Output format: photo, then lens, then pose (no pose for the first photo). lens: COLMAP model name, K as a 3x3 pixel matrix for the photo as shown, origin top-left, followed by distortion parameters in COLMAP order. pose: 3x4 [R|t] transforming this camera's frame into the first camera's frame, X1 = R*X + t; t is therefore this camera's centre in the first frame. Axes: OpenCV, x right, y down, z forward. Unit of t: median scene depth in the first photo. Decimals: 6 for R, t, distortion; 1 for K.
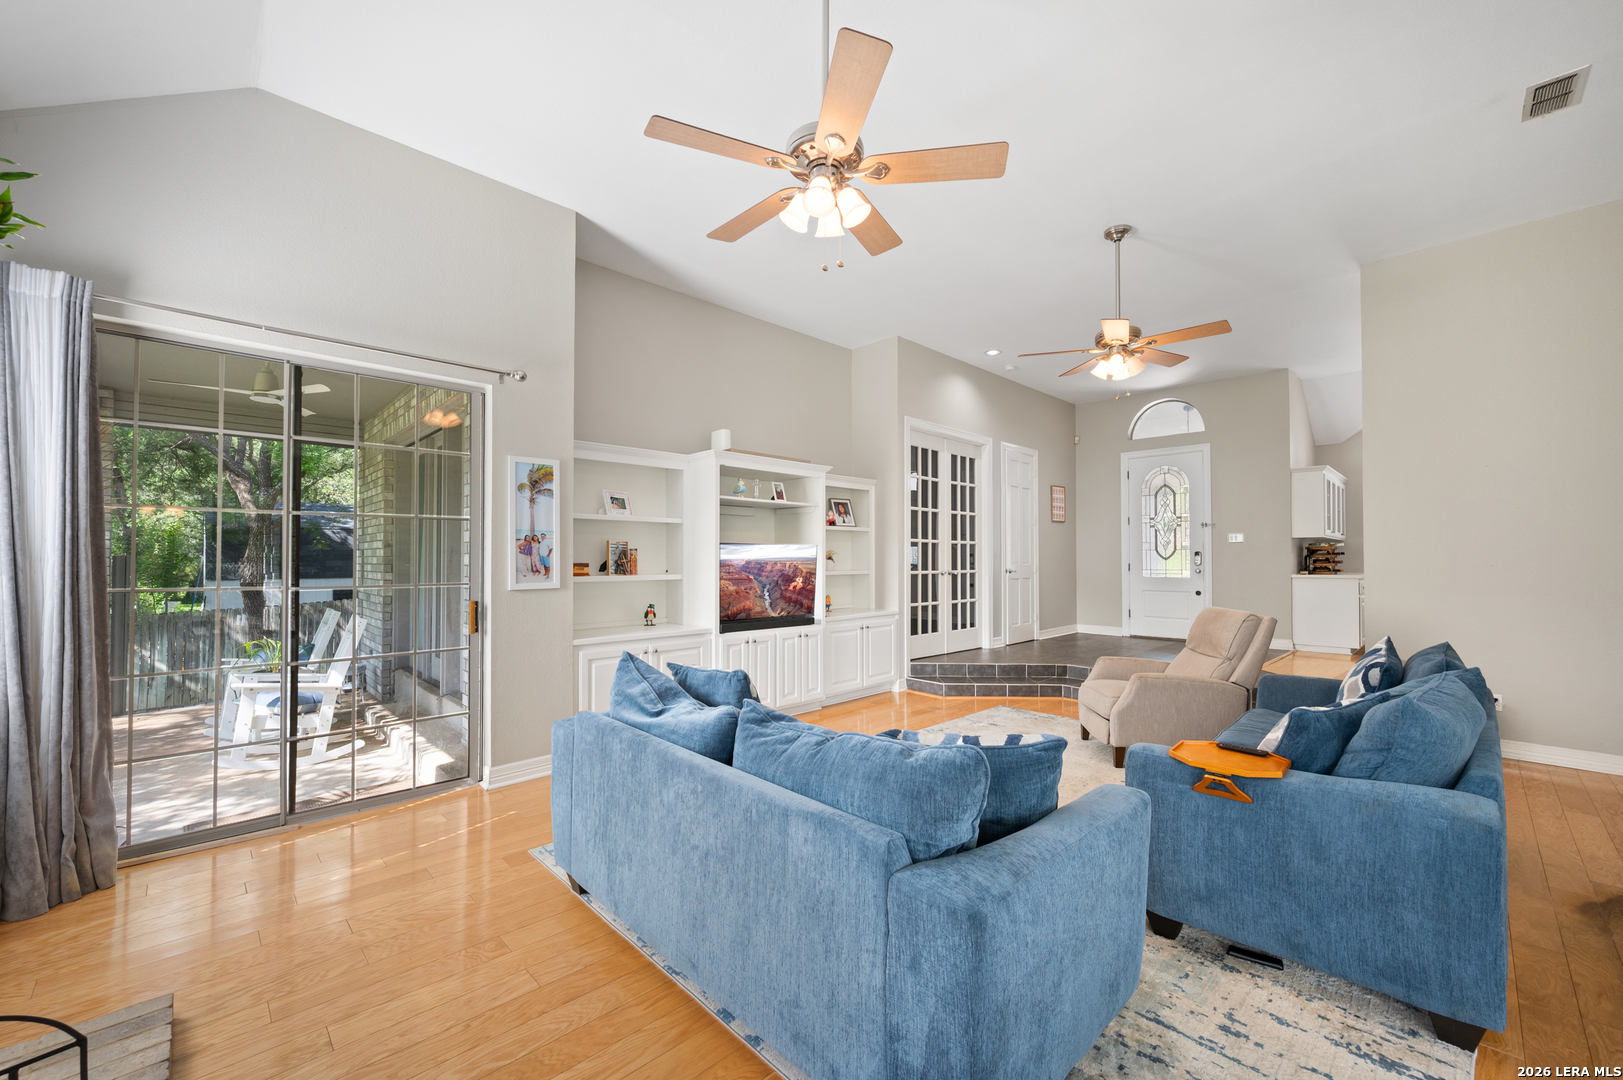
lens RADIAL K [[641.0, 0, 813.7], [0, 641.0, 553.9], [0, 0, 1]] dist [0.000815, -0.000005]
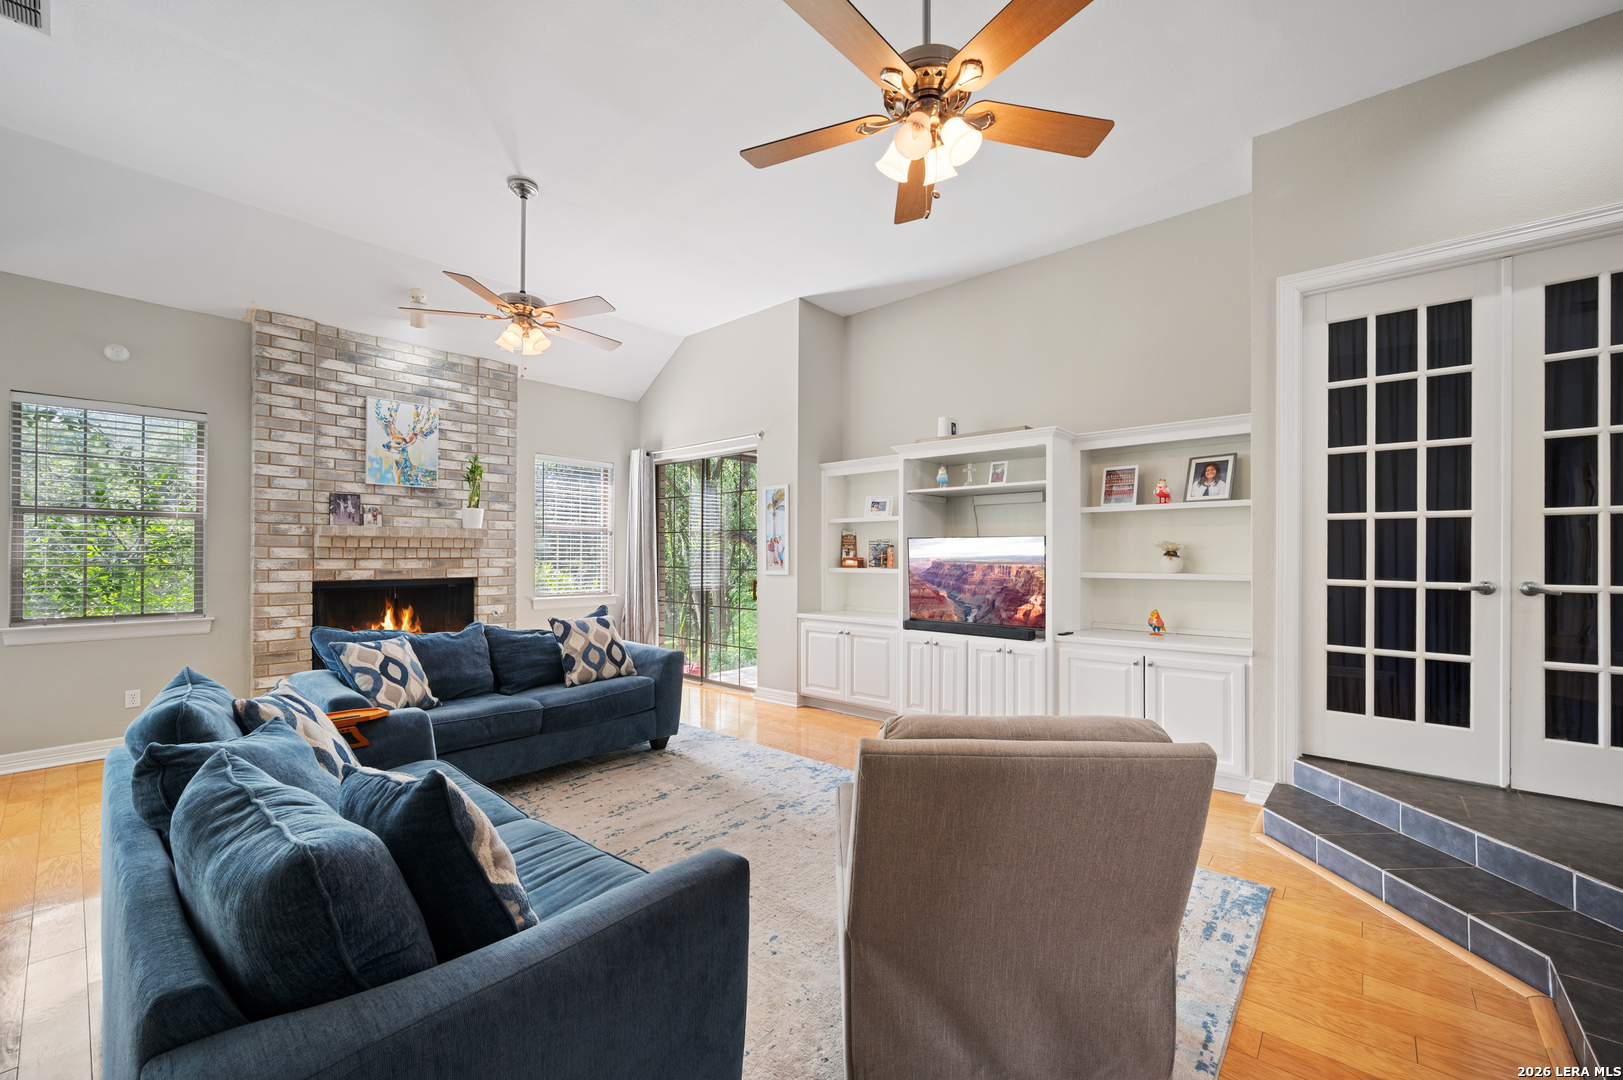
lens RADIAL K [[641.0, 0, 812.0], [0, 641.0, 550.9], [0, 0, 1]] dist [0.000815, -0.000005]
pose [[0.091140, -0.001533, -0.995837, 0.752301], [0.010348, 0.999946, -0.000593, 0.001531], [0.995784, -0.010251, 0.091151, 0.692713]]
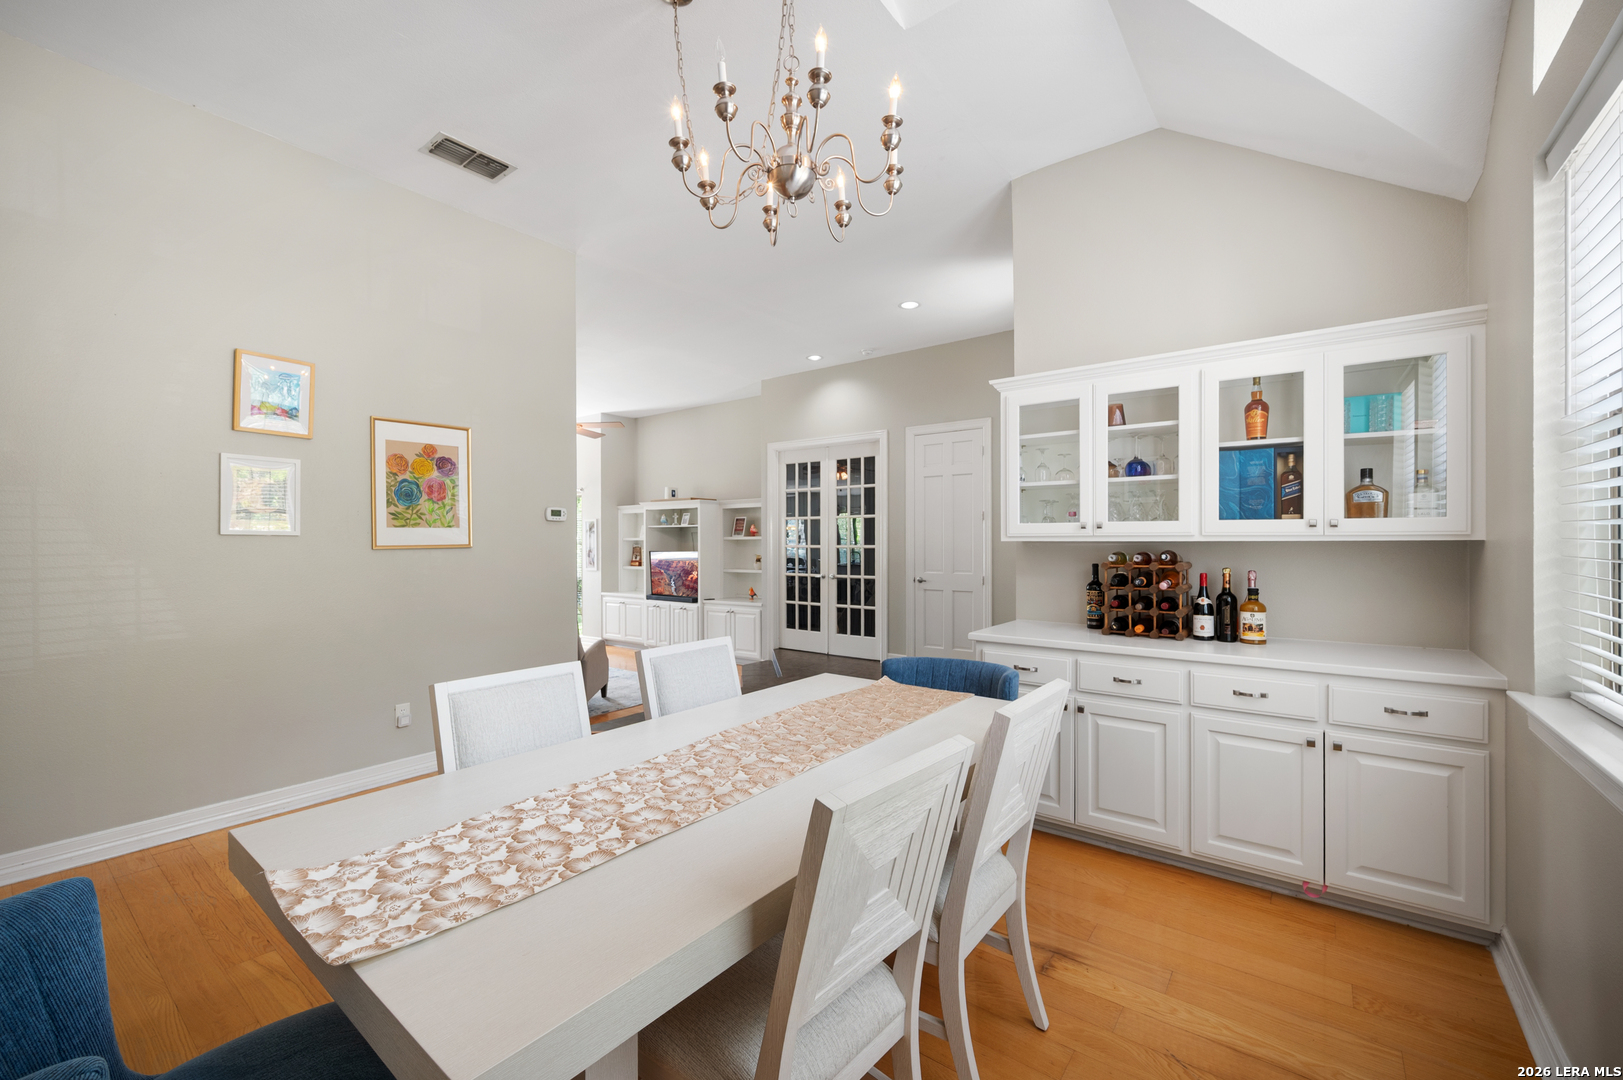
lens RADIAL K [[641.0, 0, 815.3], [0, 641.0, 542.2], [0, 0, 1]] dist [0.000815, -0.000005]
pose [[0.162606, -0.001511, -0.986690, 1.620052], [0.010493, 0.999945, 0.000198, -0.035333], [0.986635, -0.010386, 0.162613, 1.069779]]
